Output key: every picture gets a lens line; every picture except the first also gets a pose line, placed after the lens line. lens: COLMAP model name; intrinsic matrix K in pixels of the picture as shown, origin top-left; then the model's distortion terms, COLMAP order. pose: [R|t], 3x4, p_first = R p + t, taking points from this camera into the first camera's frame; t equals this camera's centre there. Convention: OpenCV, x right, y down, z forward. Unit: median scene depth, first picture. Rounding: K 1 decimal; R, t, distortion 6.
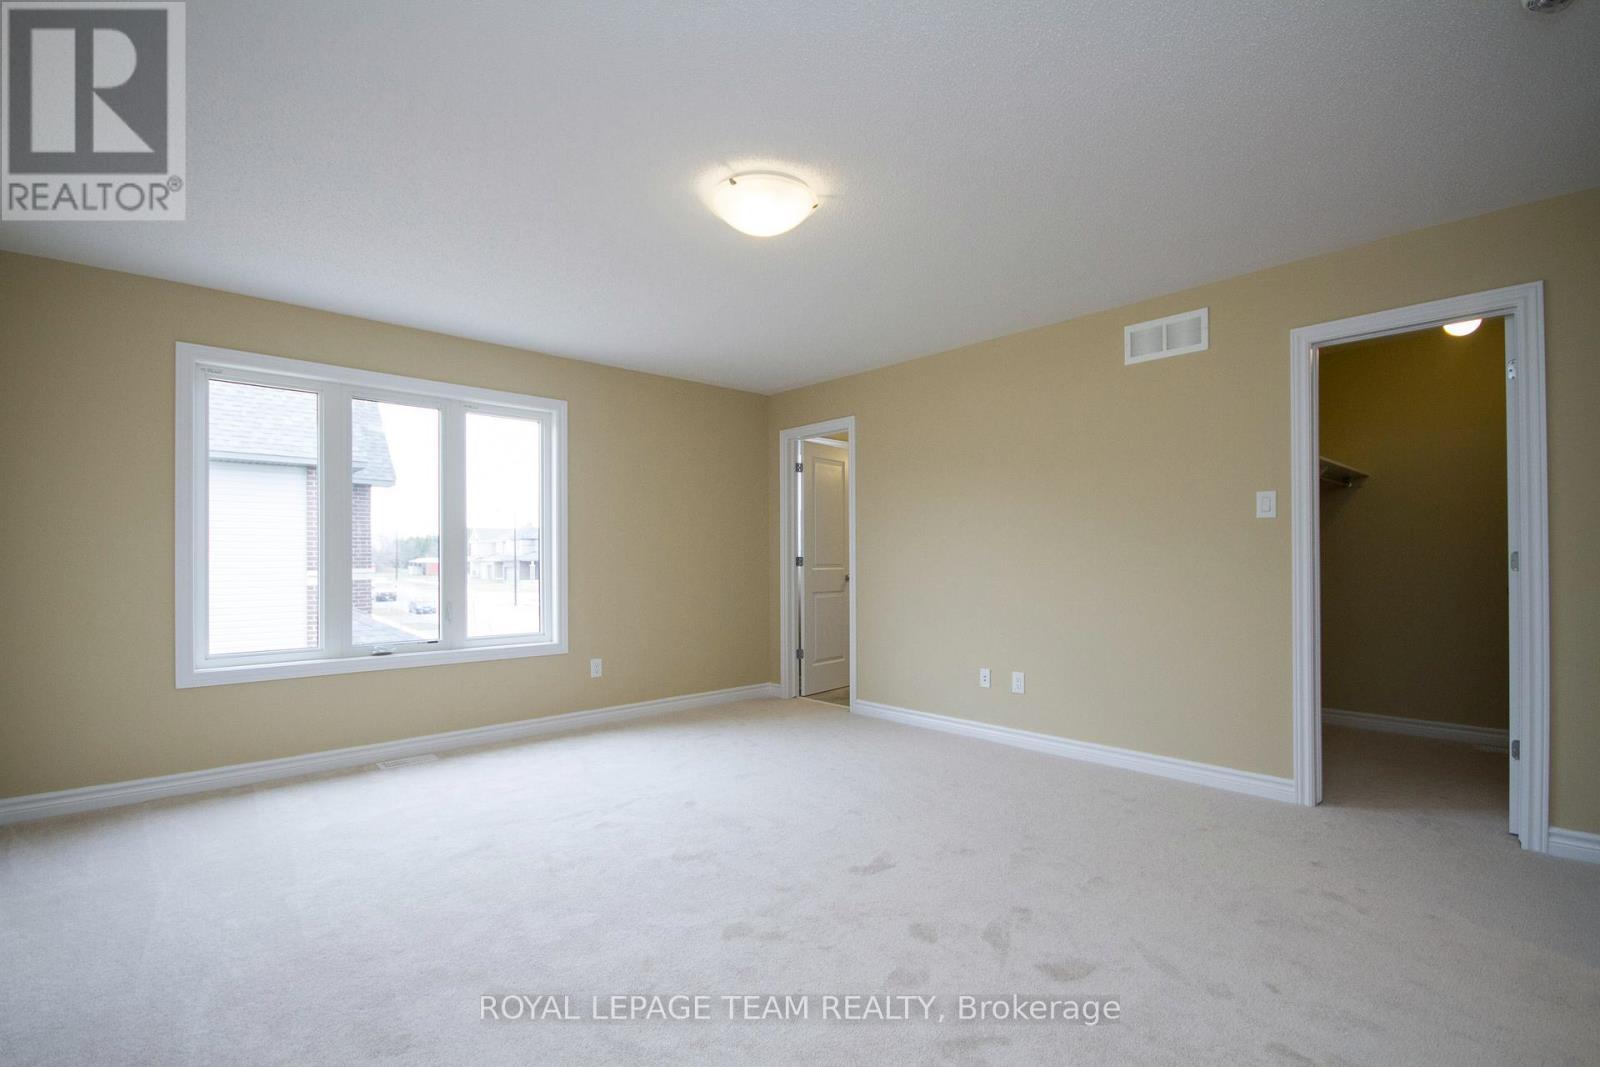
lens RADIAL K [[739.4, 0, 804.3], [0, 739.4, 559.0], [0, 0, 1]] dist [-0.001105, -0.006883]
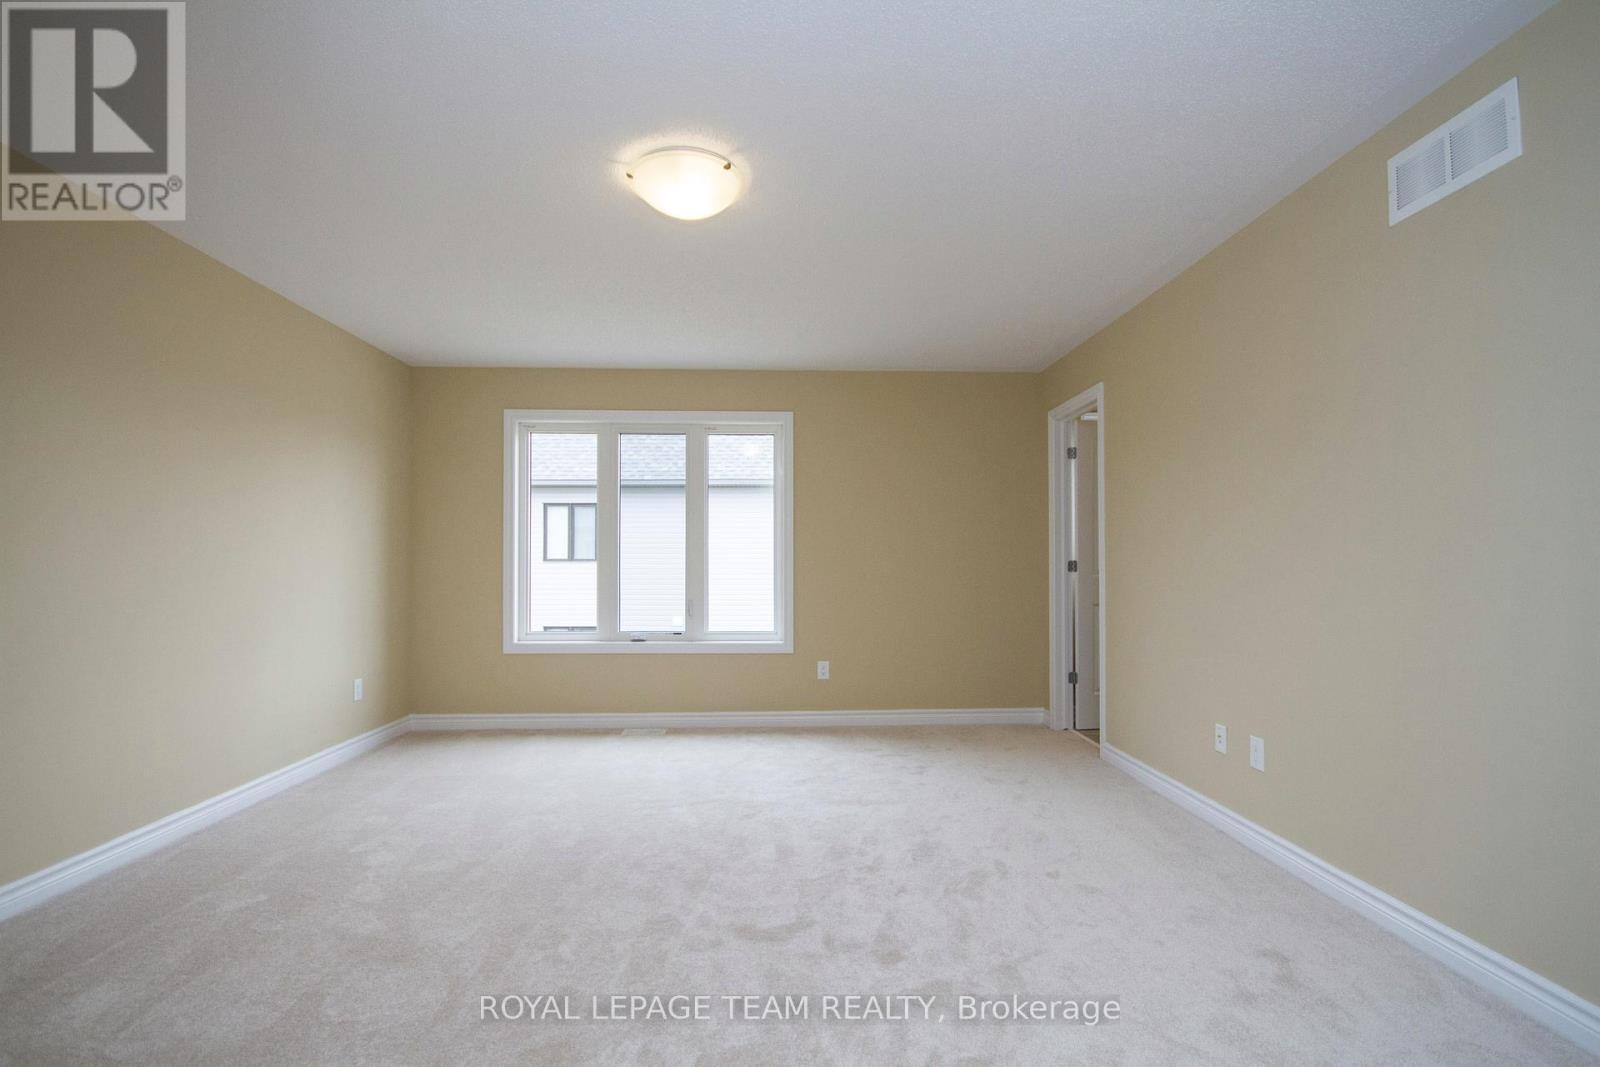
lens RADIAL K [[739.4, 0, 804.3], [0, 739.4, 559.0], [0, 0, 1]] dist [-0.001105, -0.006883]
pose [[0.755825, -0.001779, -0.654772, 0.403238], [-0.000767, 0.999993, -0.003603, -0.001702], [0.654774, 0.003226, 0.755818, 0.236109]]
